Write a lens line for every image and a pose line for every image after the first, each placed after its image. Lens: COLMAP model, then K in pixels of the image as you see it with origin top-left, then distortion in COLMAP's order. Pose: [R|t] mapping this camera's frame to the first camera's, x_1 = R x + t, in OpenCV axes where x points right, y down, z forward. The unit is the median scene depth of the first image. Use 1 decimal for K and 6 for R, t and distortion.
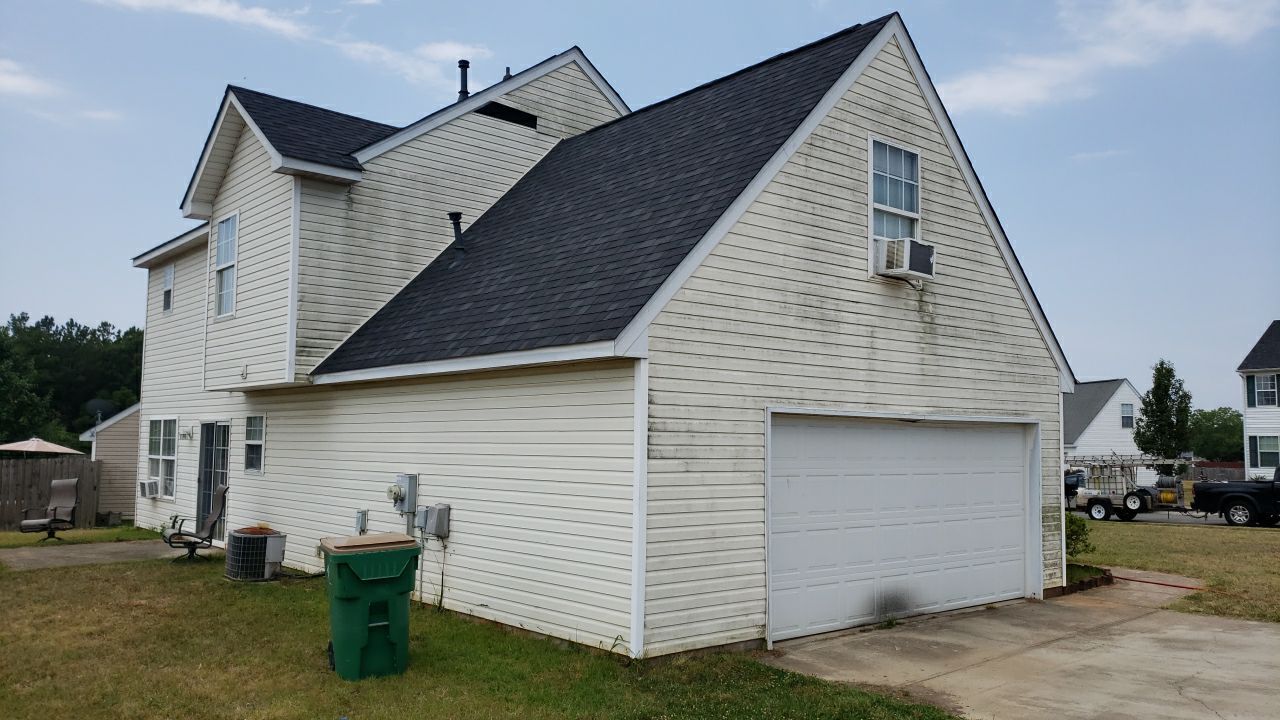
lens RADIAL K [[988.6, 0, 640.0], [0, 988.6, 360.0], [0, 0, 1]] dist [0.086639, -0.131295]
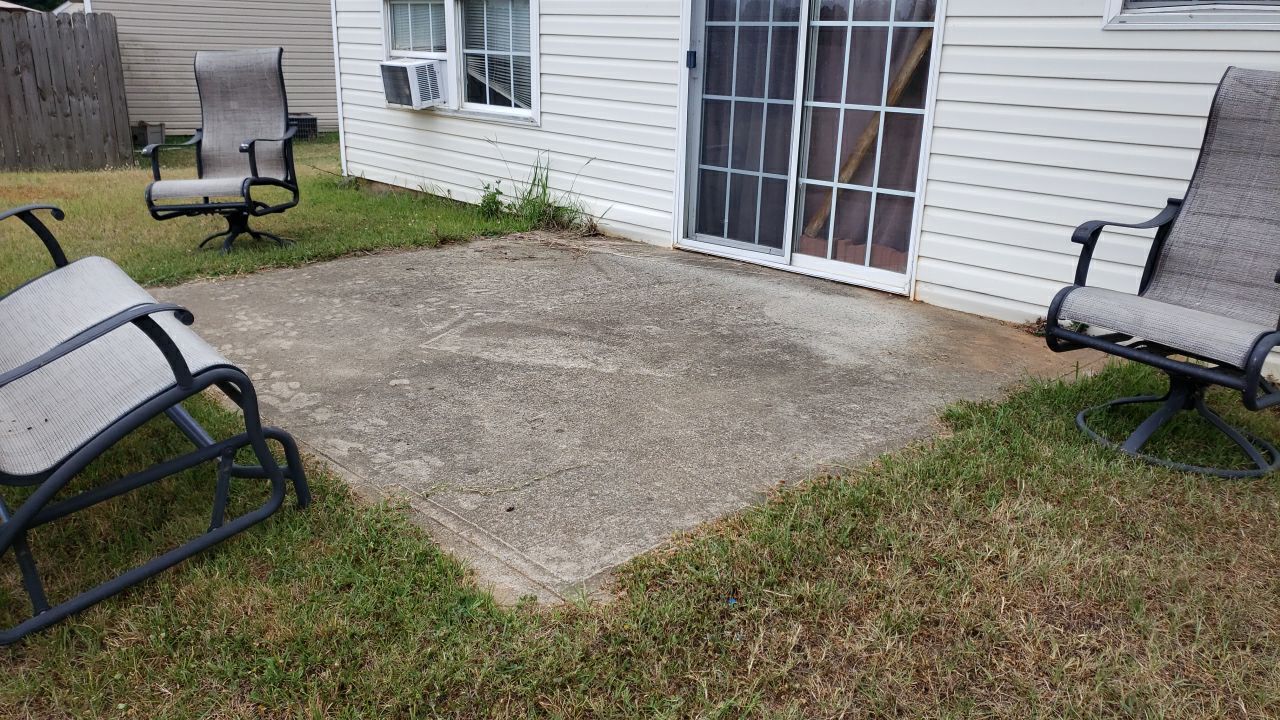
lens RADIAL K [[989.1, 0, 658.1], [0, 989.1, 356.6], [0, 0, 1]] dist [0.078426, -0.113999]
pose [[0.995162, -0.017299, 0.096711, -0.515004], [-0.021294, 0.922996, 0.384219, 0.090992], [-0.095910, -0.384420, 0.918163, 0.714124]]
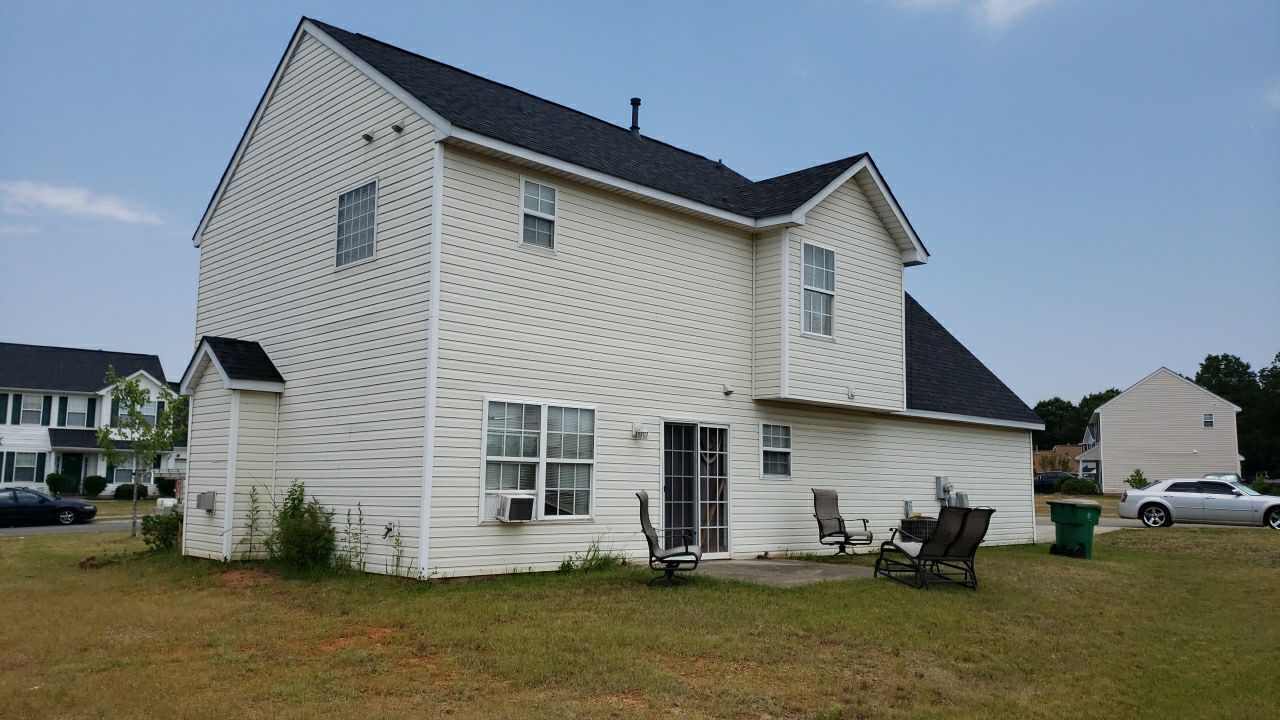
lens RADIAL K [[988.6, 0, 640.0], [0, 988.6, 360.0], [0, 0, 1]] dist [0.086639, -0.131295]
pose [[-0.070755, 0.115300, 0.990808, -1.359068], [-0.097394, 0.987752, -0.121900, 0.124020], [-0.992728, -0.105123, -0.058659, 1.149858]]
